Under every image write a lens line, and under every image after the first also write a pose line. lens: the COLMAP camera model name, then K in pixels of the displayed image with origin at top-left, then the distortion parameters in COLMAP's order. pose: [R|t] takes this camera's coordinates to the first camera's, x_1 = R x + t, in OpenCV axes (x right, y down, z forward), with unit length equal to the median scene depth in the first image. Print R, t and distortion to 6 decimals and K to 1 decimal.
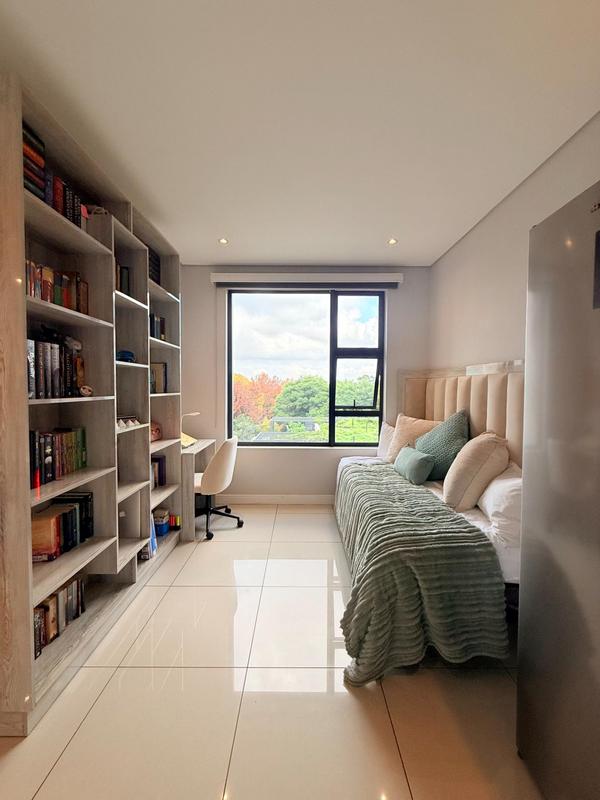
lens RADIAL K [[318.0, 0, 300.6], [0, 318.0, 397.4], [0, 0, 1]] dist [-0.002447, 0.000784]
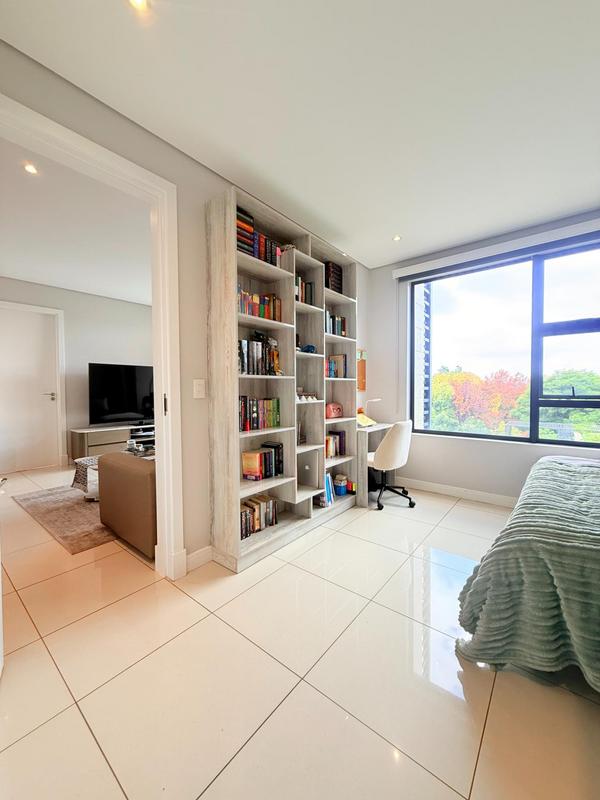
lens RADIAL K [[318.0, 0, 300.6], [0, 318.0, 397.4], [0, 0, 1]] dist [-0.002447, 0.000784]
pose [[0.774724, 0.008010, -0.632248, 0.329349], [-0.009600, 0.999954, 0.000904, 0.088327], [0.632226, 0.005370, 0.774765, -0.073086]]
